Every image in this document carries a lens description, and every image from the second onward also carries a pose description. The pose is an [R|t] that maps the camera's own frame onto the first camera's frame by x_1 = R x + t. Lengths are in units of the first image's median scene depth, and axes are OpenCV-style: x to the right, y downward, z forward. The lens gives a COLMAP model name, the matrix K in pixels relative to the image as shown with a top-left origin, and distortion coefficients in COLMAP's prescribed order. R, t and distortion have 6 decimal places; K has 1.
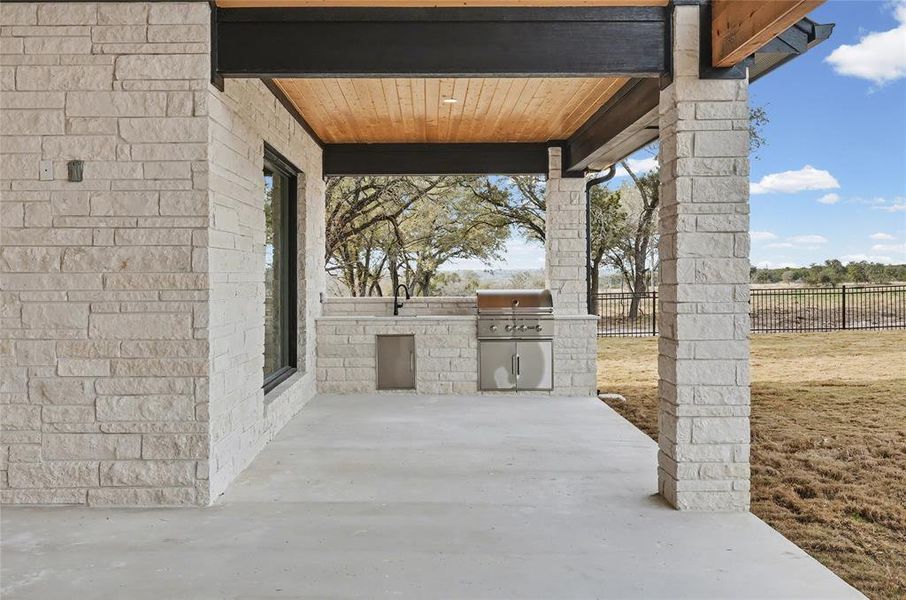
lens RADIAL K [[911.0, 0, 442.6], [0, 911.0, 286.4], [0, 0, 1]] dist [-0.001000, 0.000000]
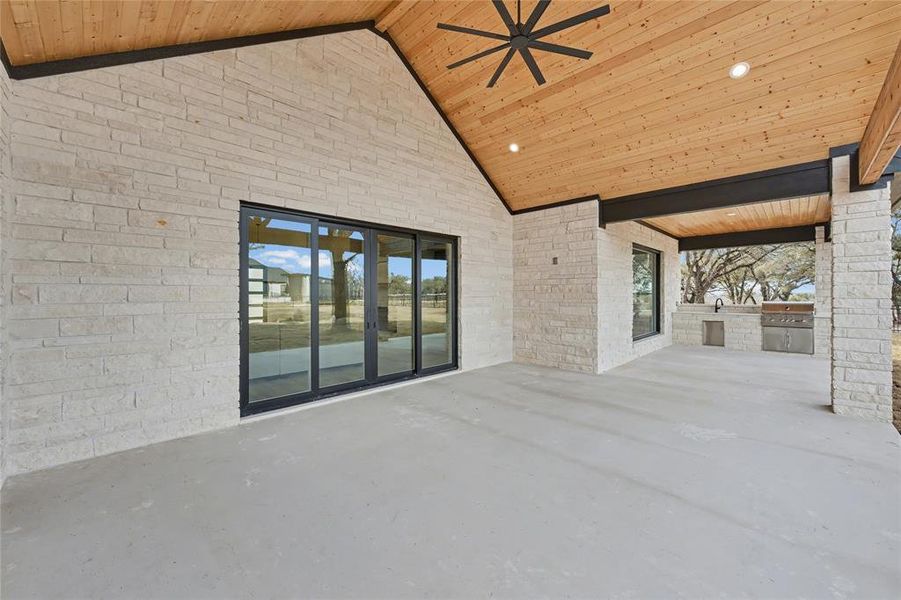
lens RADIAL K [[352.2, 0, 450.1], [0, 352.2, 296.8], [0, 0, 1]] dist [0.000909, 0.000175]
pose [[0.713125, 0.006323, -0.701008, 0.099780], [-0.009598, 0.999954, -0.000744, 0.001088], [0.700971, 0.007259, 0.713153, -0.063376]]
